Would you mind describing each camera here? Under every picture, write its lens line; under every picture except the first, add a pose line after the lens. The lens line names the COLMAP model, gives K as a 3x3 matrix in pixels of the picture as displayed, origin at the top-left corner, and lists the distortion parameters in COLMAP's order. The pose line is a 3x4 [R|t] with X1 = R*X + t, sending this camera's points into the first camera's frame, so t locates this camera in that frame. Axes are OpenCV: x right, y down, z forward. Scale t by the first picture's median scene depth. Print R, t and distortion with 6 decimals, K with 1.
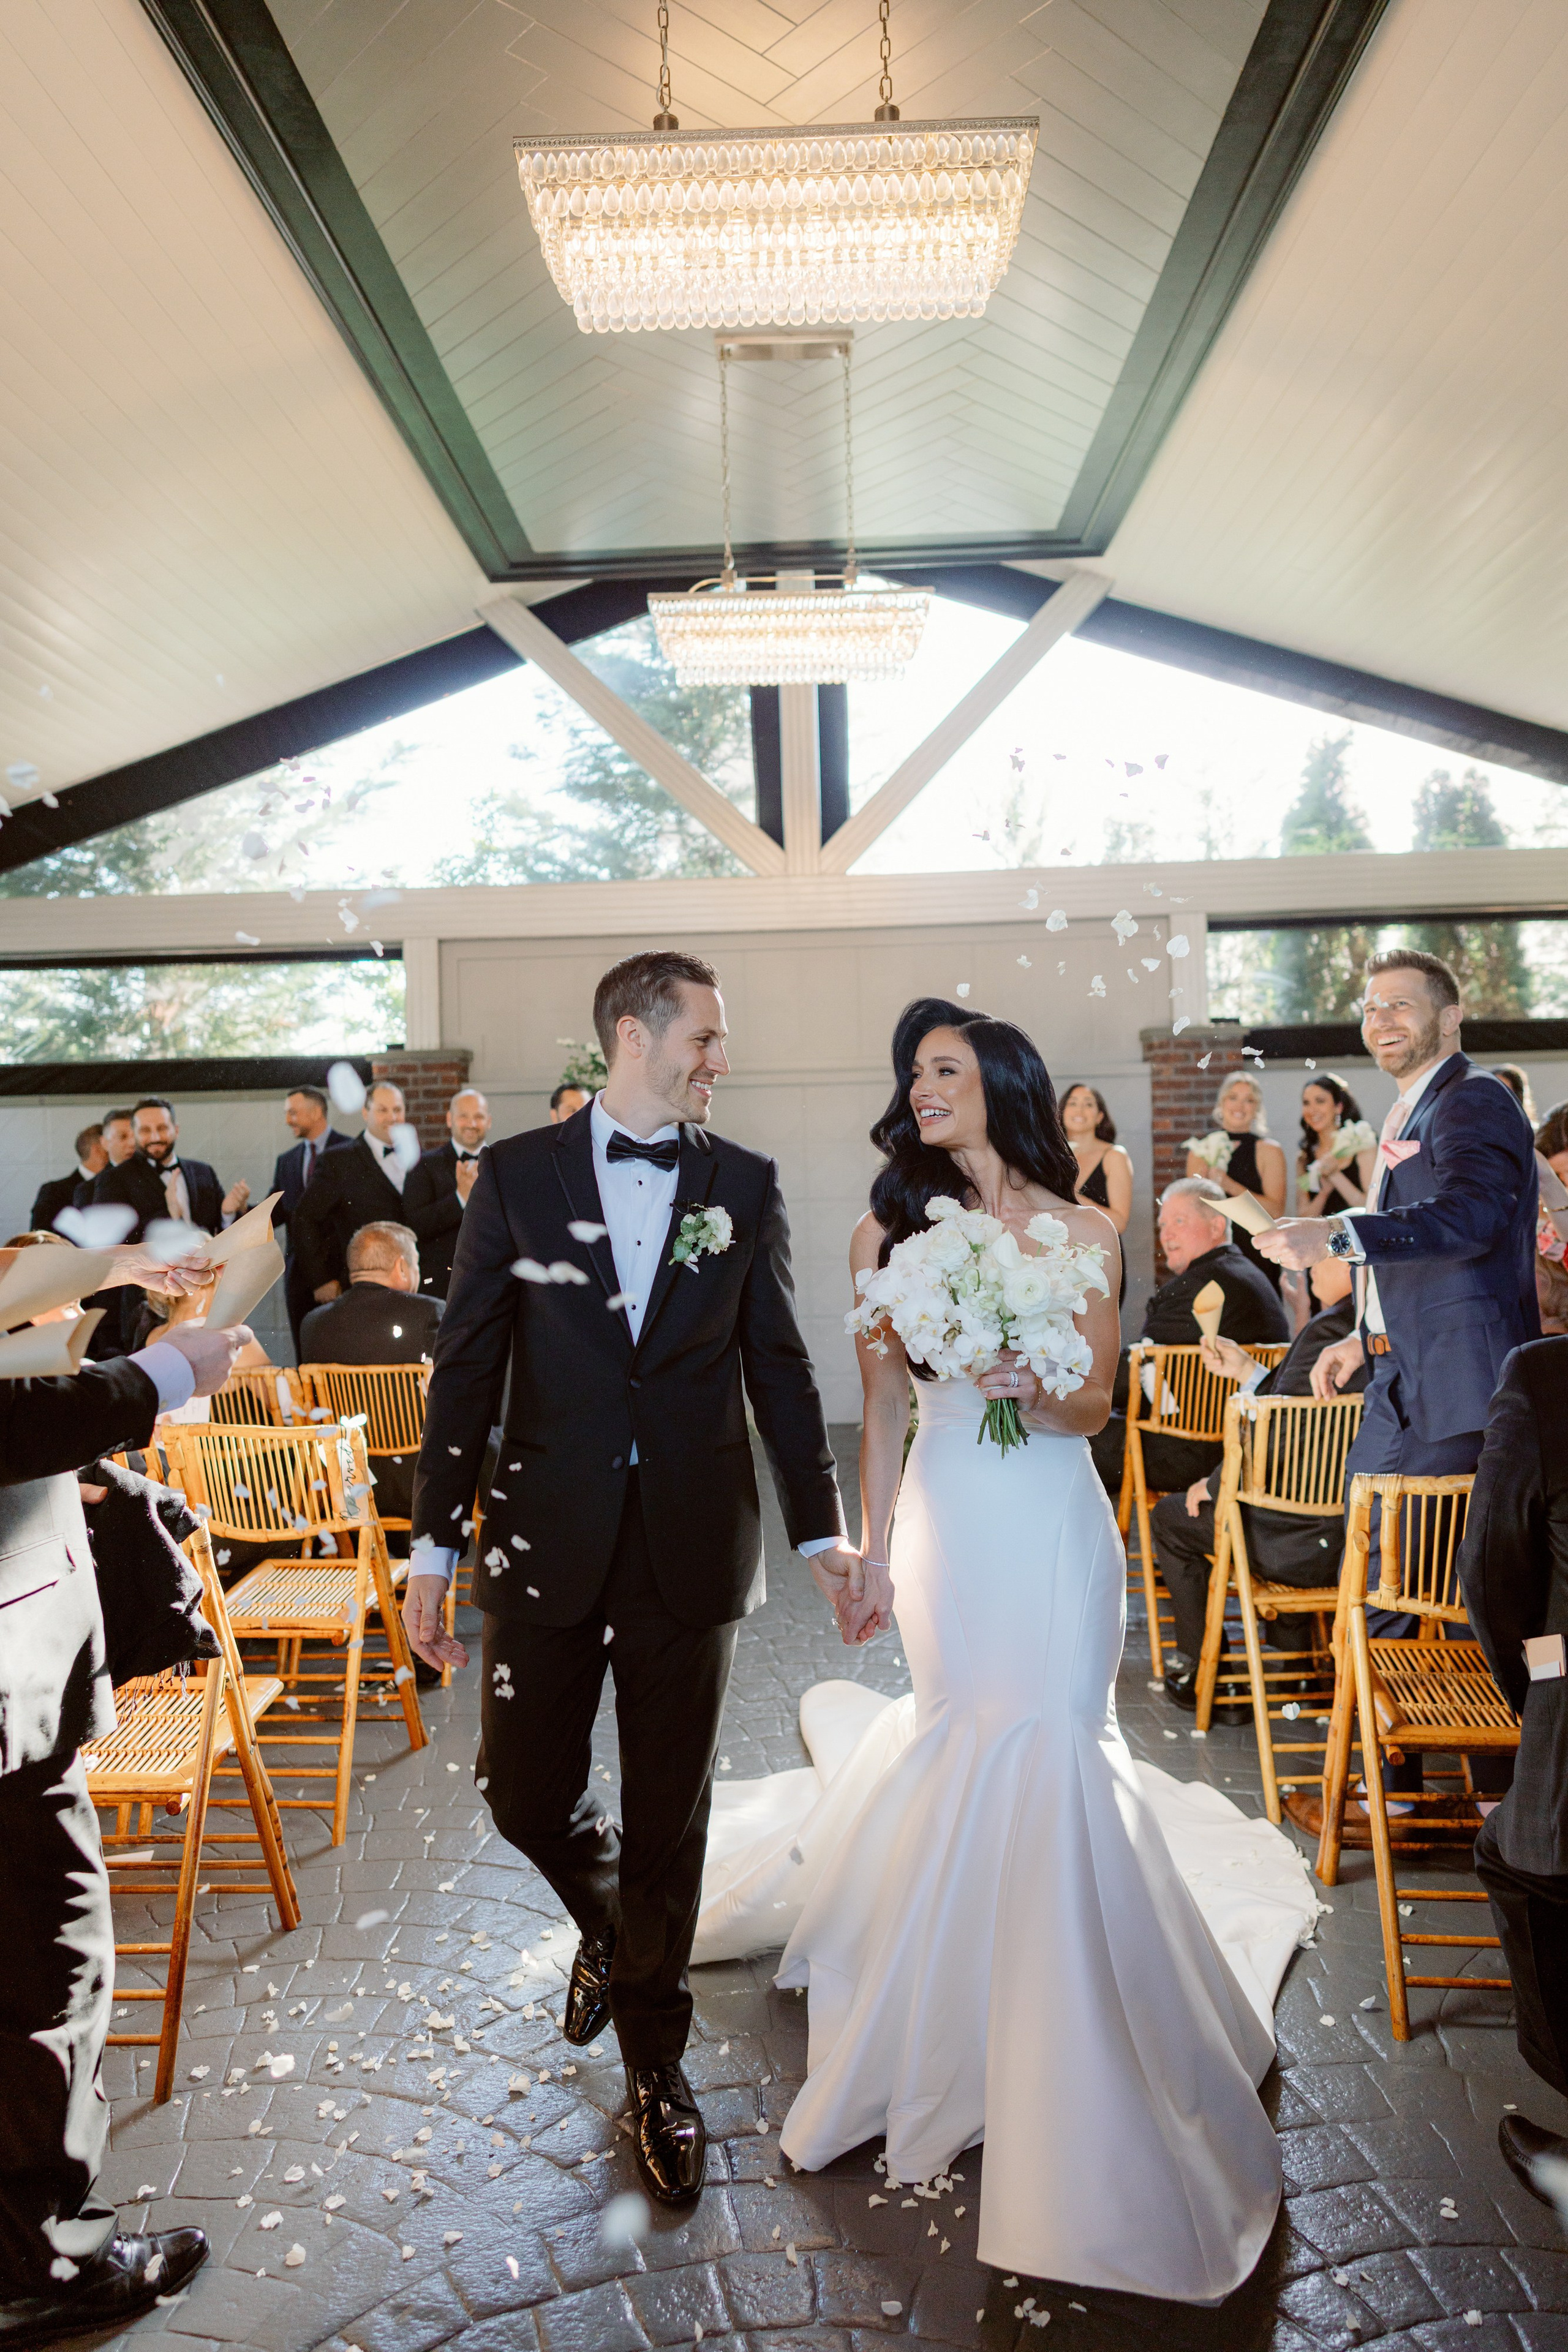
lens RADIAL K [[1622.2, 0, 784.0], [0, 1622.2, 1176.0], [0, 0, 1]] dist [-0.004725, -0.000050]
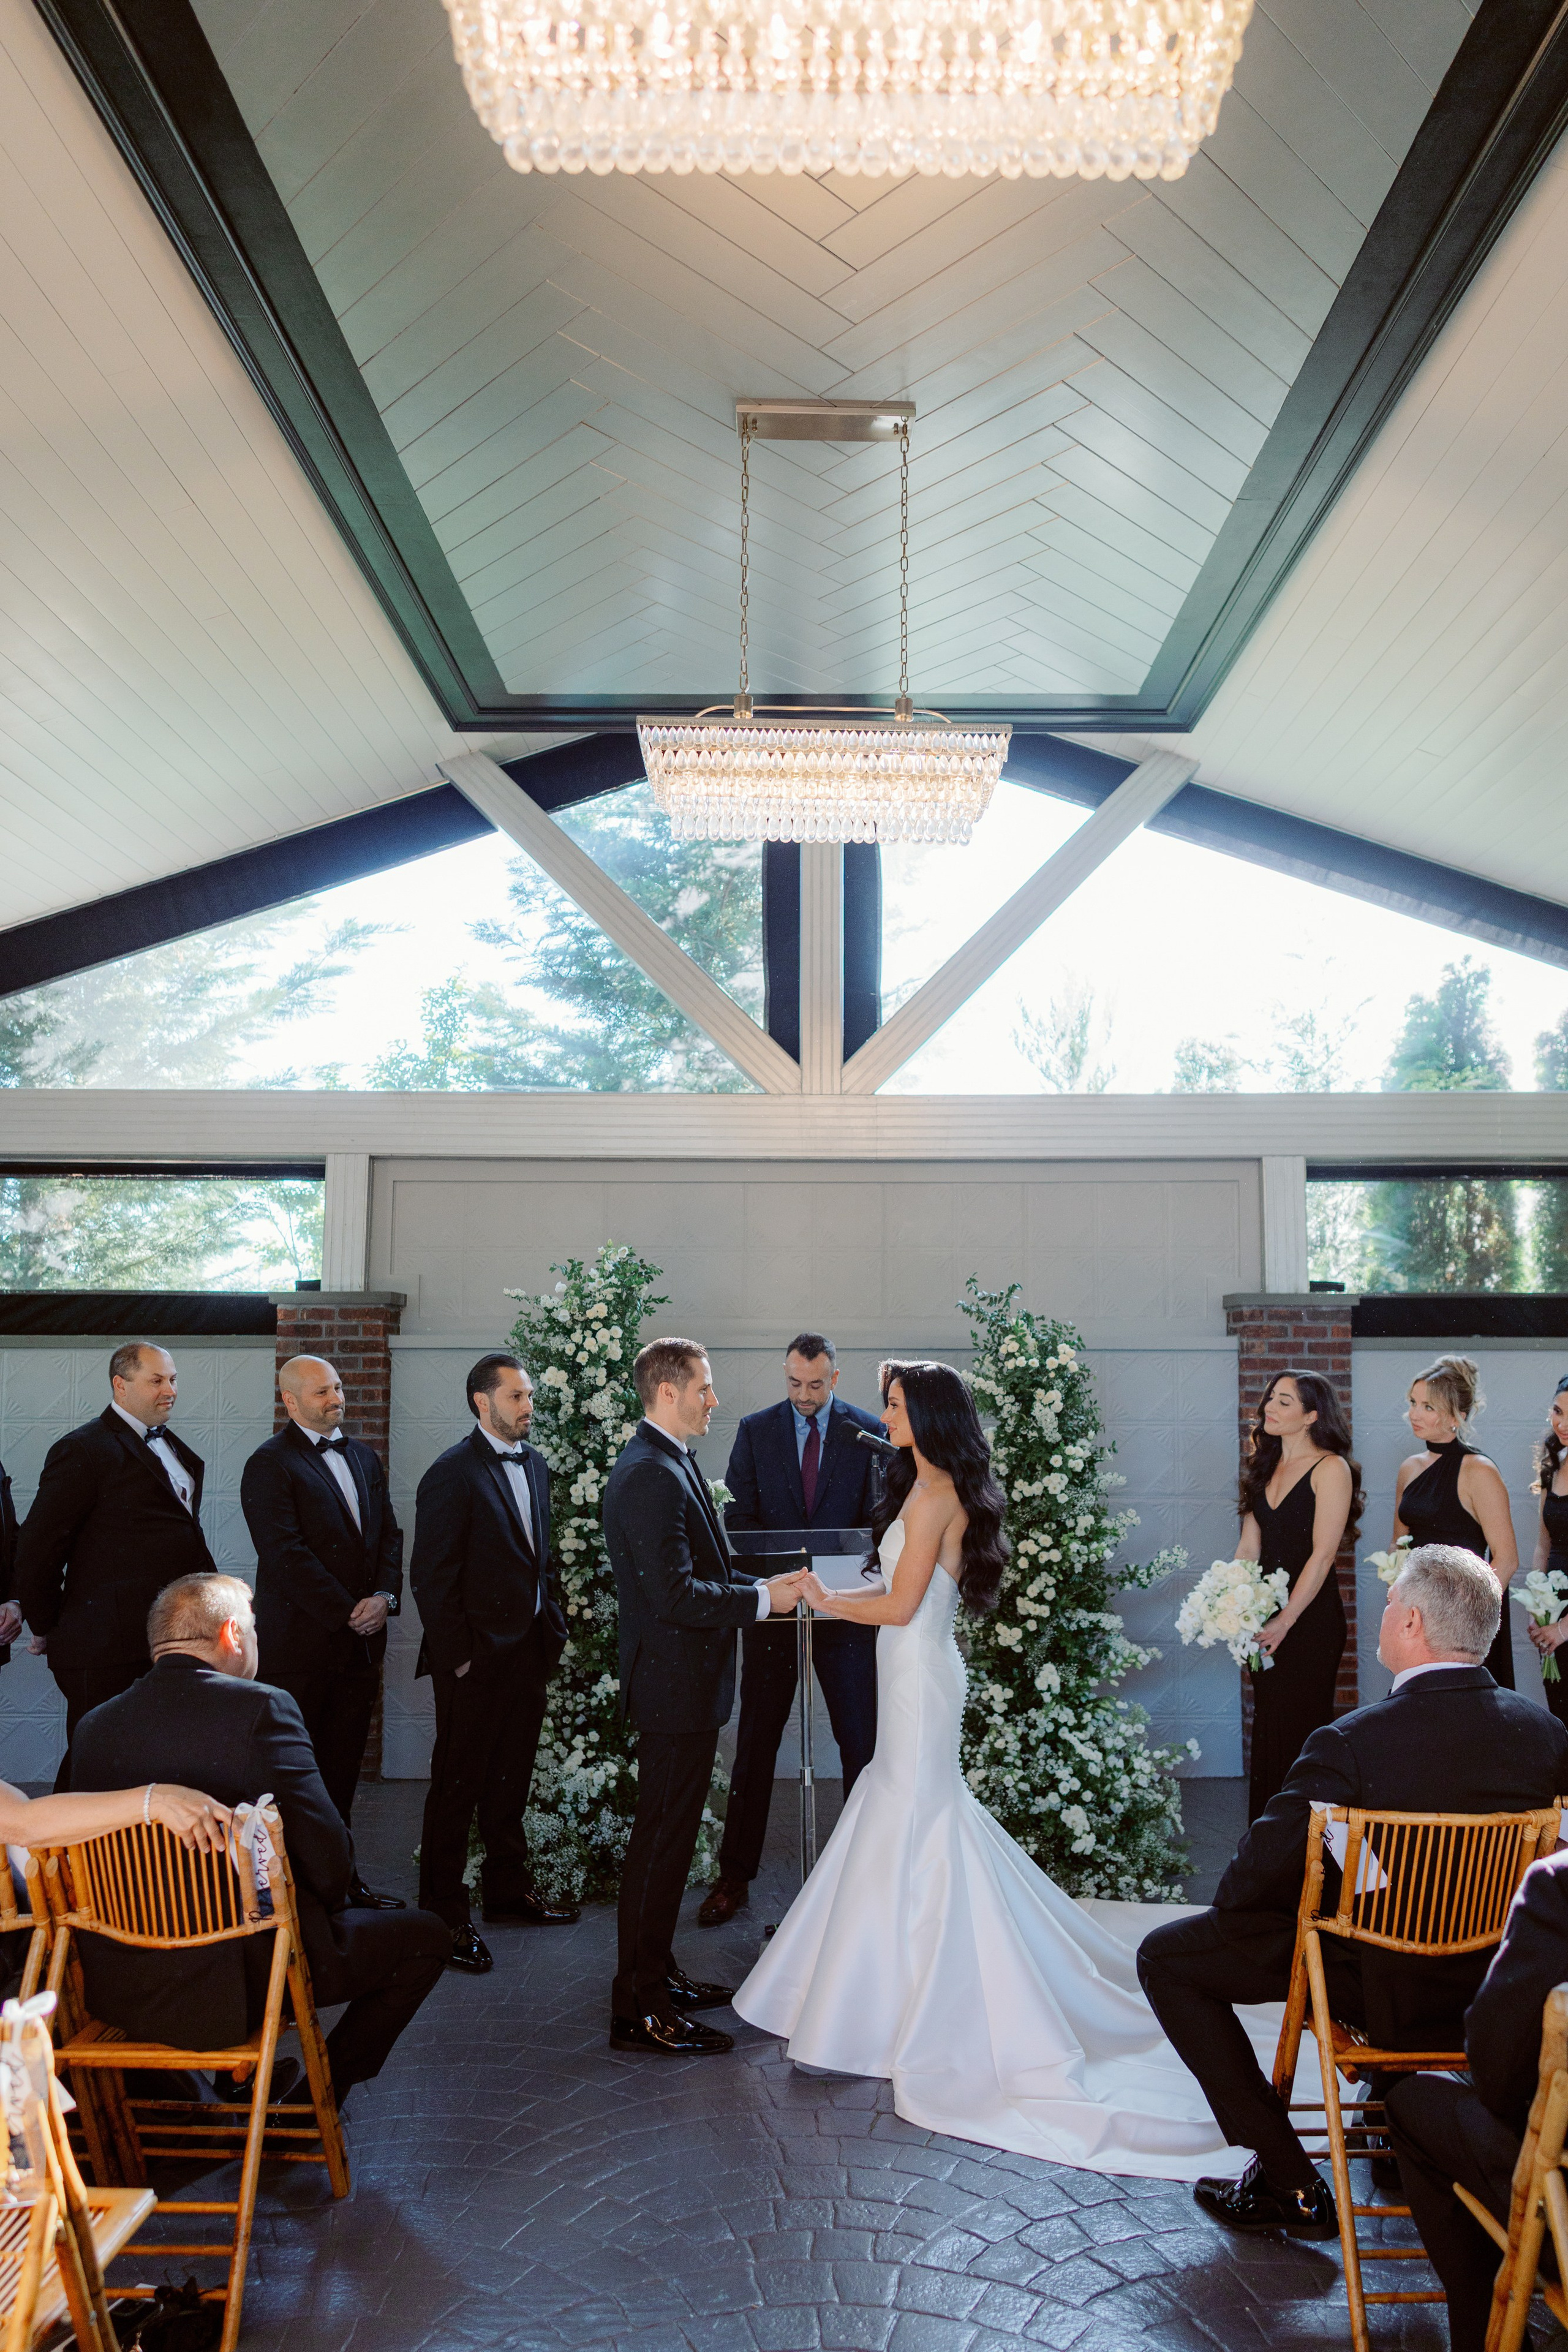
lens RADIAL K [[1671.0, 0, 832.4], [0, 1671.0, 1242.4], [0, 0, 1]] dist [0.009894, 0.000398]
pose [[0.999023, 0.033220, 0.029146, -0.004921], [-0.030220, 0.994733, -0.097939, -0.029233], [-0.032246, 0.096963, 0.994766, 0.171292]]
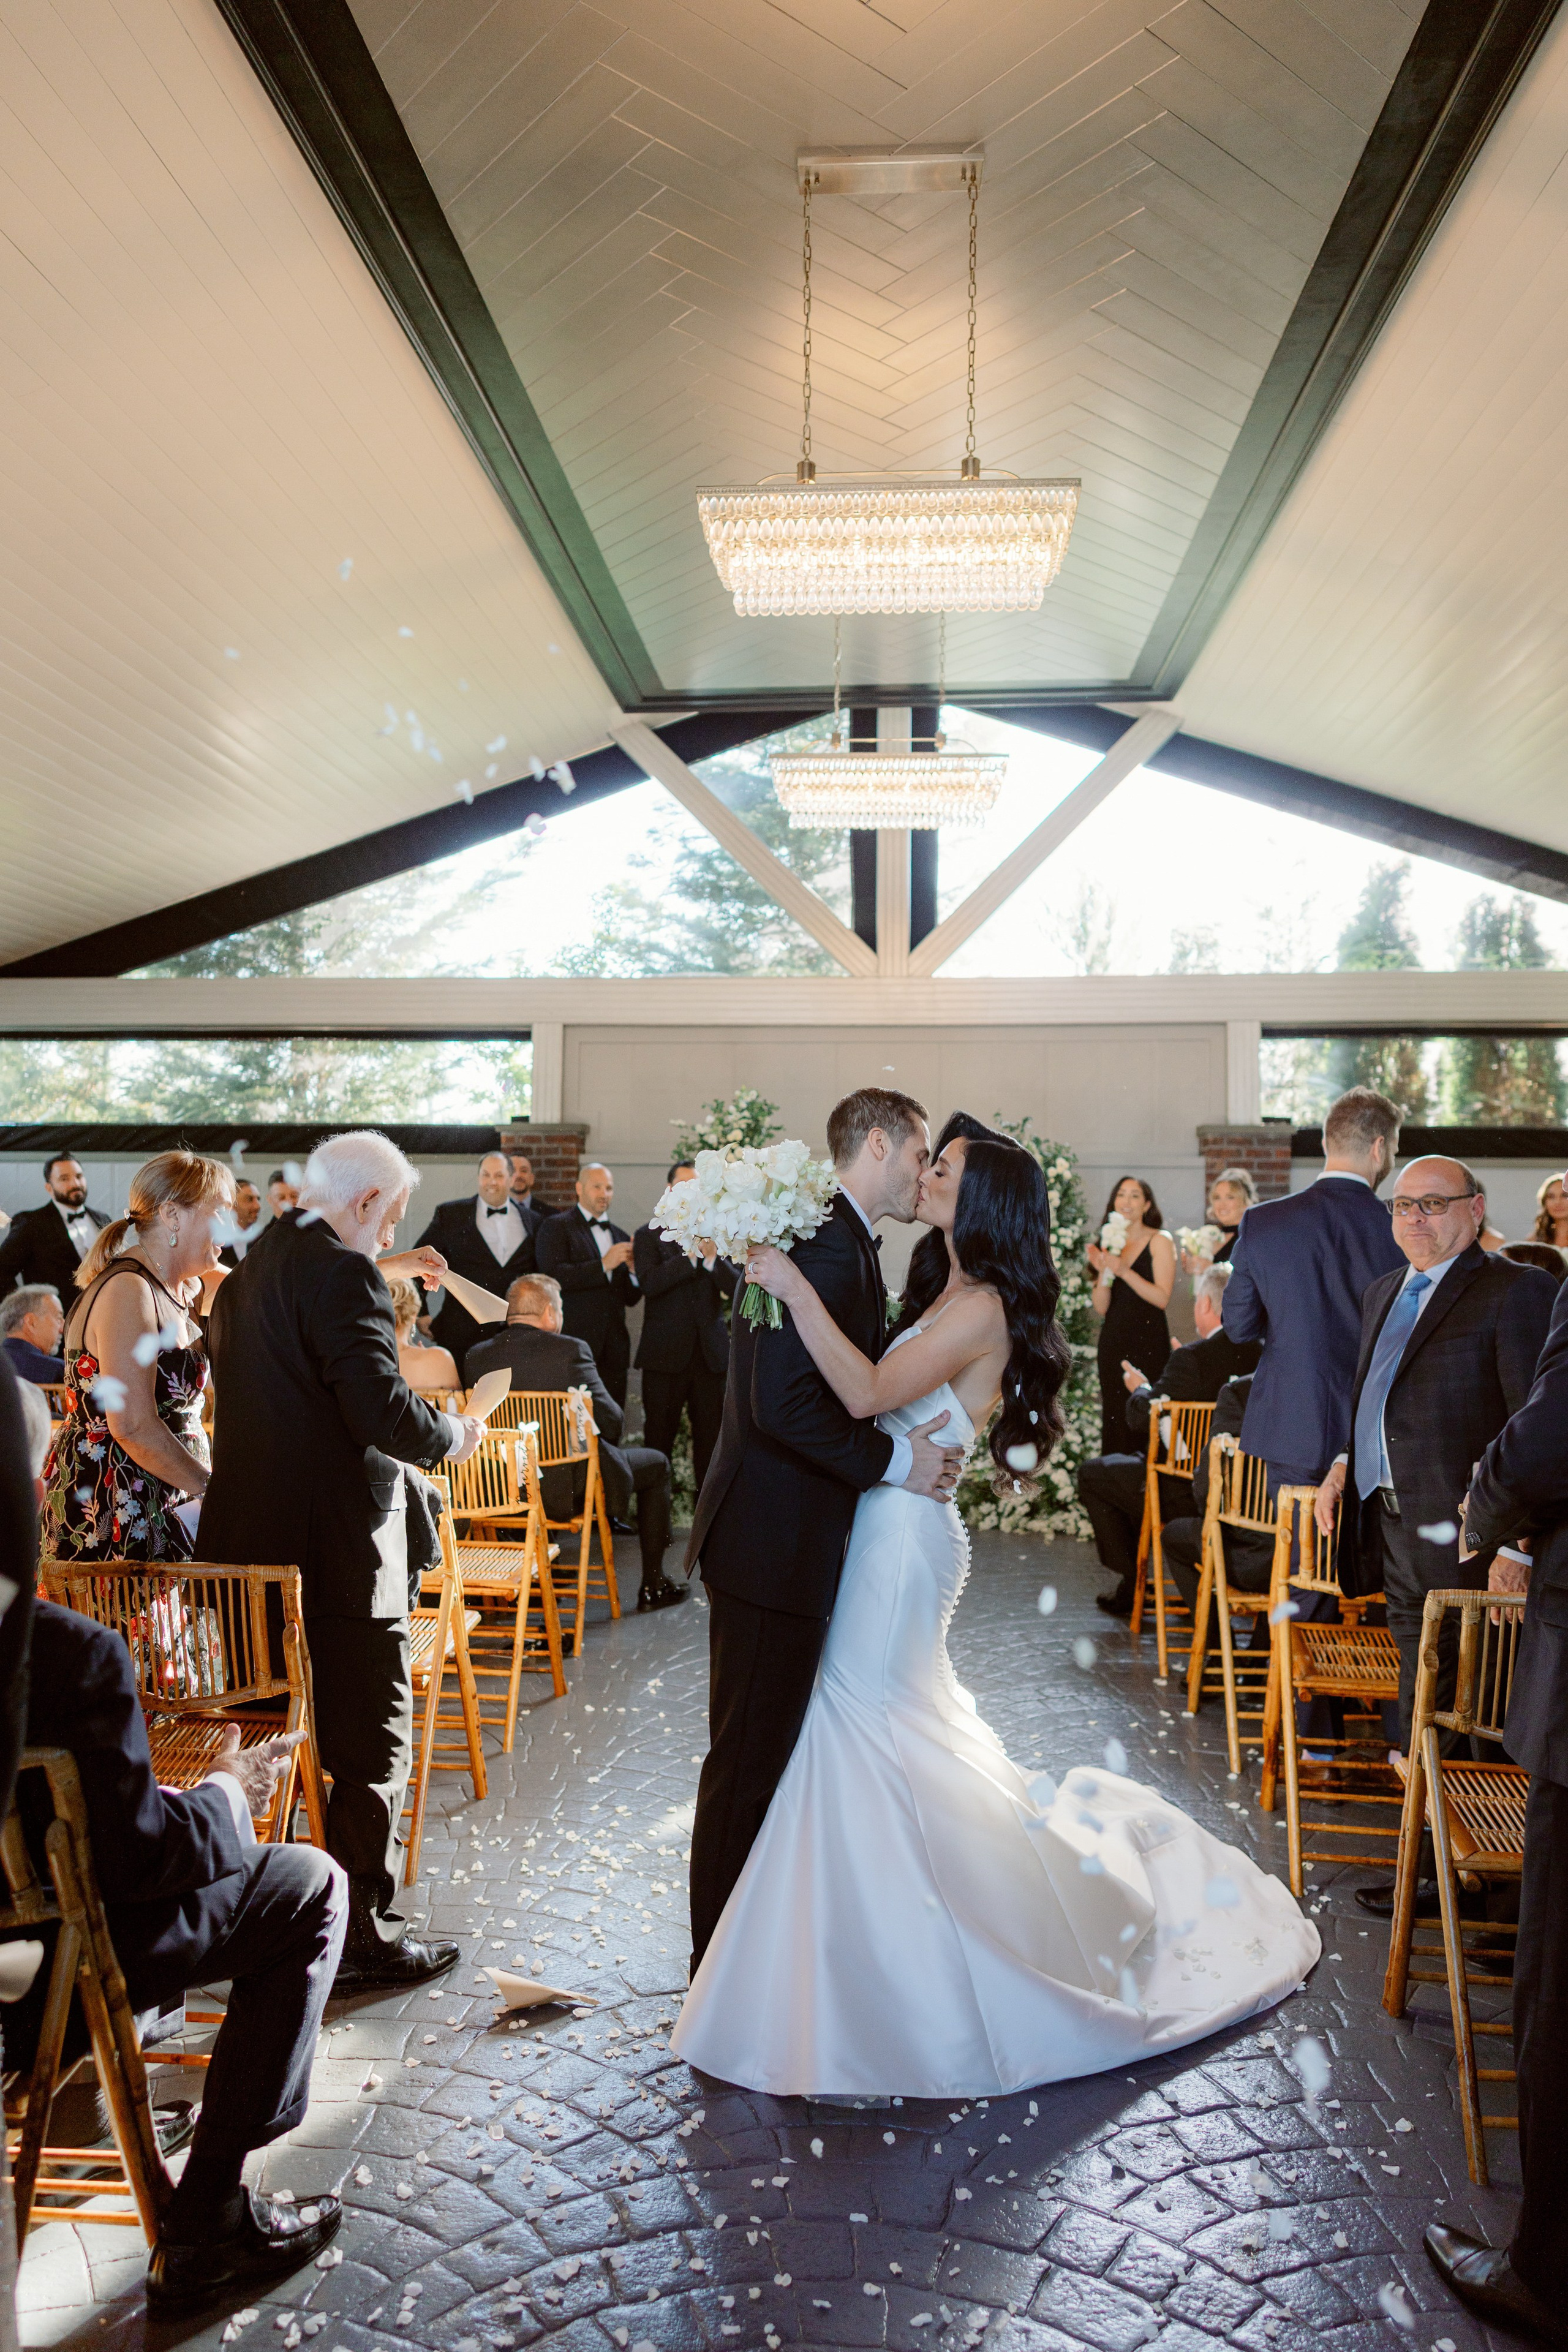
lens RADIAL K [[1685.2, 0, 793.5], [0, 1685.2, 1174.2], [0, 0, 1]] dist [0.005784, 0.001247]
pose [[0.998457, 0.033832, -0.044024, -0.000771], [-0.035653, 0.998512, -0.041255, -0.001201], [0.042563, 0.042761, 0.998178, -0.152983]]
